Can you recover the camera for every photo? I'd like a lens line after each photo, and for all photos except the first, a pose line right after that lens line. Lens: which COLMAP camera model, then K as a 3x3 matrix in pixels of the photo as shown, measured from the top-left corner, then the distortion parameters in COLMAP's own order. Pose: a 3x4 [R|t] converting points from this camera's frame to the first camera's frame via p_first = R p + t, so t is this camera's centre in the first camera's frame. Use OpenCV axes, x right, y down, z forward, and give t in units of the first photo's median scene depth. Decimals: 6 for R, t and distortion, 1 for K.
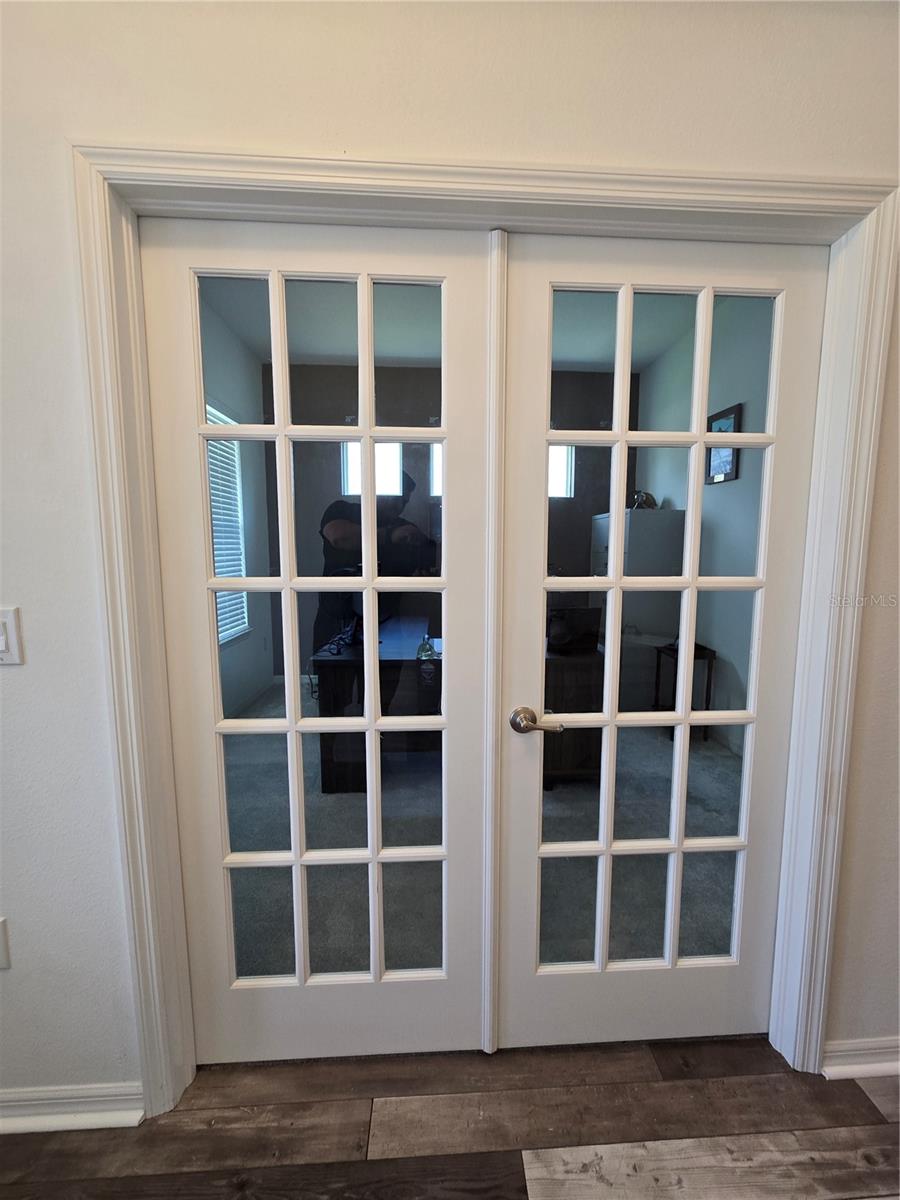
lens RADIAL K [[493.6, 0, 456.3], [0, 493.6, 606.8], [0, 0, 1]] dist [-0.000813, 0.000584]
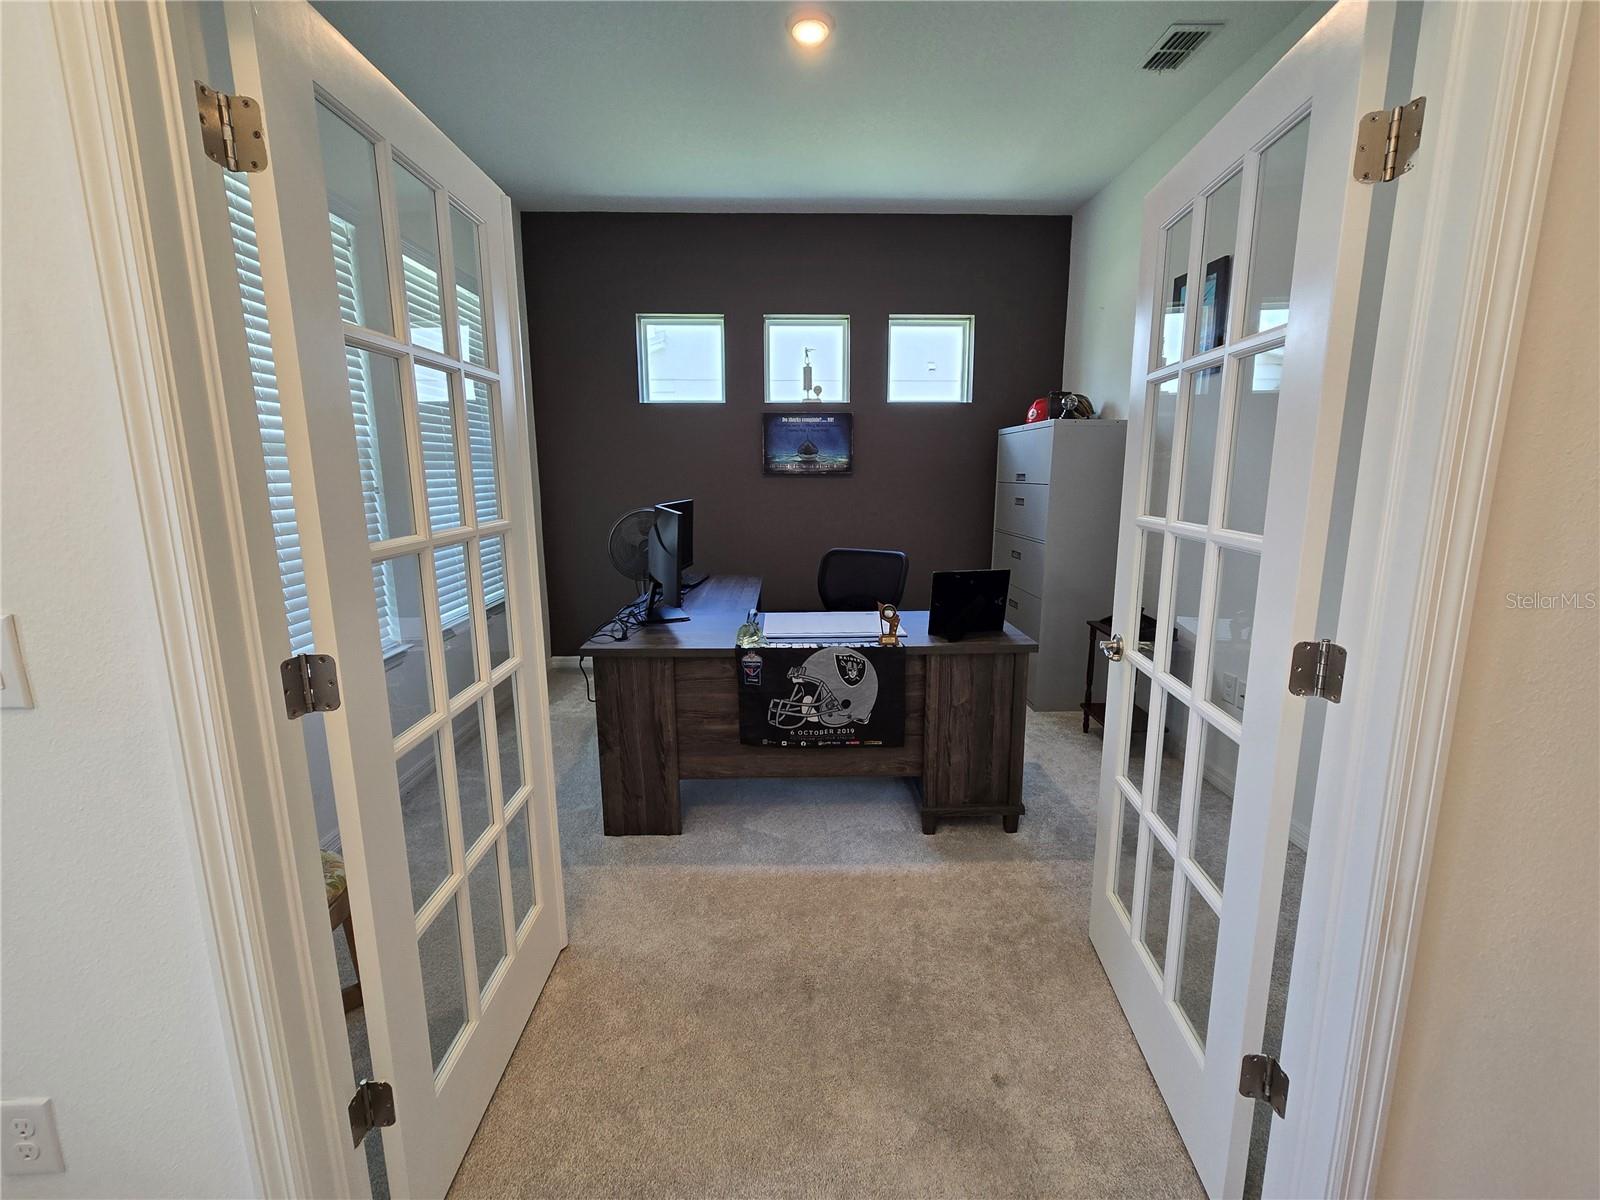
lens RADIAL K [[658.1, 0, 796.7], [0, 658.1, 585.0], [0, 0, 1]] dist [-0.000813, 0.000584]
pose [[0.999594, -0.003281, -0.028287, 0.028831], [0.004818, 0.998506, 0.054437, -0.028410], [0.028066, -0.054551, 0.998116, 0.093947]]
